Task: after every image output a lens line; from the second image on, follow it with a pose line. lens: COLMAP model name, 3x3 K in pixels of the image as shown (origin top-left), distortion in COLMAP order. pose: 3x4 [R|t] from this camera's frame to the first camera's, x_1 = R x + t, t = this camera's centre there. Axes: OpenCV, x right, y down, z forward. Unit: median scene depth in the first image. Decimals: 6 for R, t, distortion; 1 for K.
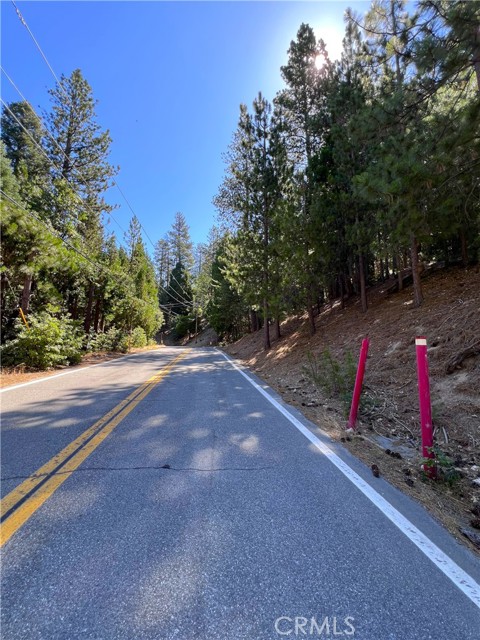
lens RADIAL K [[256.4, 0, 240.0], [0, 256.4, 320.0], [0, 0, 1]] dist [-0.000860, -0.000021]
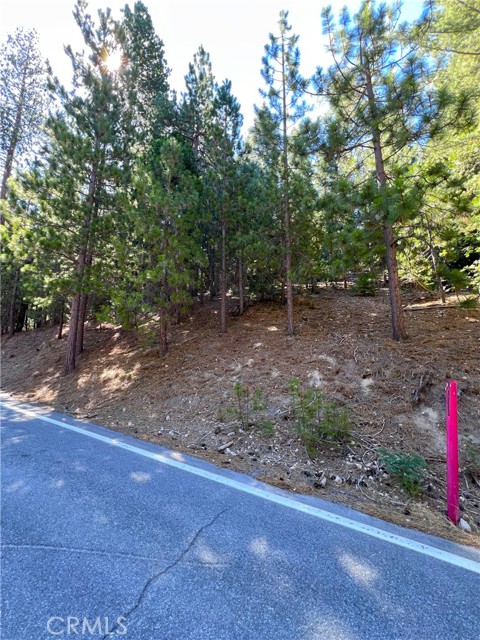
lens RADIAL K [[256.4, 0, 240.0], [0, 256.4, 320.0], [0, 0, 1]] dist [-0.000860, -0.000021]
pose [[0.619353, 0.142201, 0.772127, -0.137416], [-0.099558, 0.989747, -0.102421, 0.010590], [-0.778775, -0.013437, 0.627160, 0.283340]]
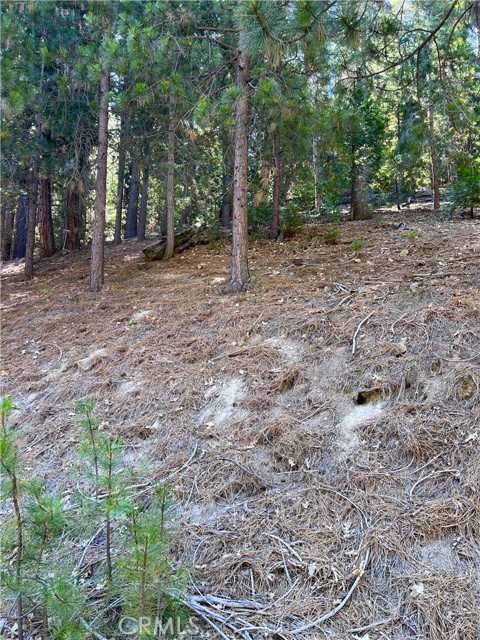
lens RADIAL K [[480.2, 0, 240.0], [0, 480.2, 320.0], [0, 0, 1]] dist [0.003229, 0.000839]
pose [[0.661137, 0.119141, 0.740745, 0.081475], [-0.113950, 0.991803, -0.057818, 0.020362], [-0.741561, -0.046182, 0.669294, 0.273297]]
